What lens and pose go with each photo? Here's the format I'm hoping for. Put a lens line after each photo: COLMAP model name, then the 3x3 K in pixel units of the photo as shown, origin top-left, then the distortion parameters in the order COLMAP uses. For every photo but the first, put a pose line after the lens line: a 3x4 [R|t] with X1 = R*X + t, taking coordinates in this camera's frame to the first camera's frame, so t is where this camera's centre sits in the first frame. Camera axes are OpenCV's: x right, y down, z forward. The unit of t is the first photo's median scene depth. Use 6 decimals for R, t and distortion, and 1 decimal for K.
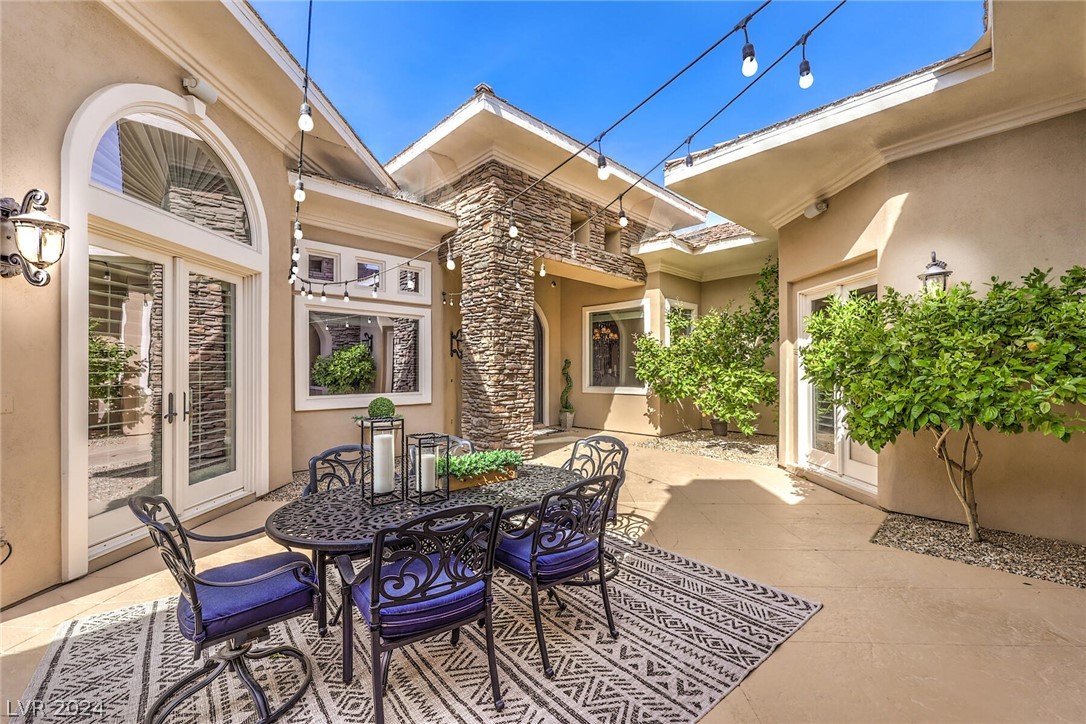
lens RADIAL K [[440.6, 0, 543.6], [0, 440.6, 366.4], [0, 0, 1]] dist [-0.001438, 0.000088]
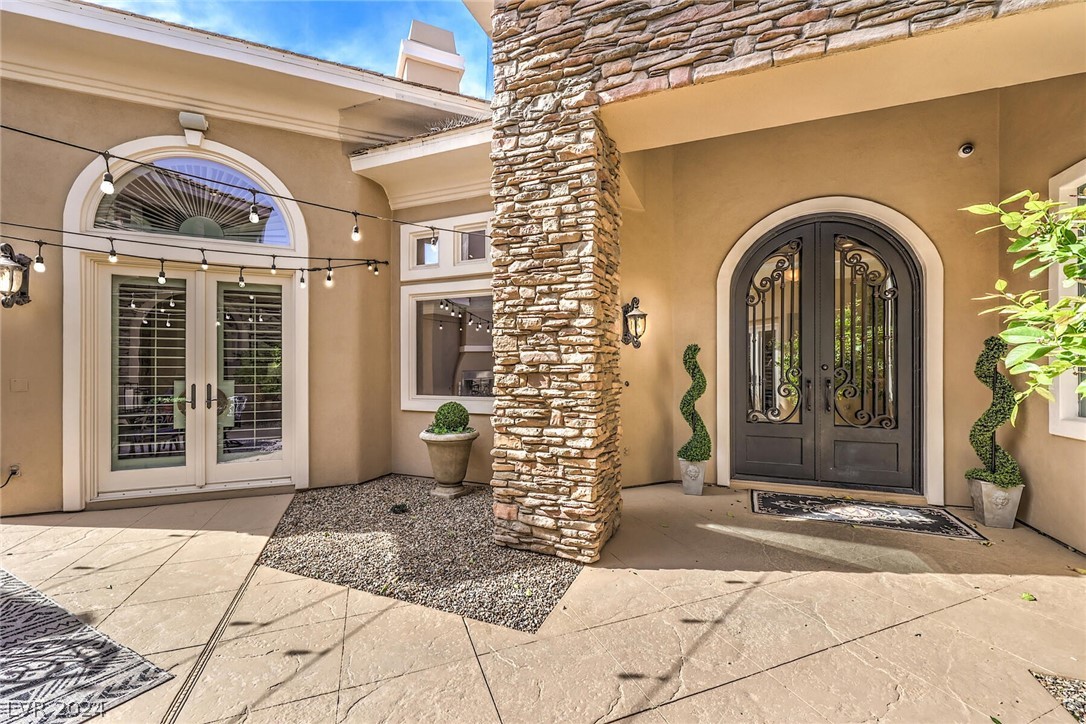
lens RADIAL K [[440.6, 0, 543.0], [0, 440.6, 366.2], [0, 0, 1]] dist [-0.001438, 0.000088]
pose [[0.396390, -0.002092, -0.918080, 0.383005], [0.006348, 0.999980, 0.000463, 0.008956], [0.918060, -0.006011, 0.396395, 0.823884]]
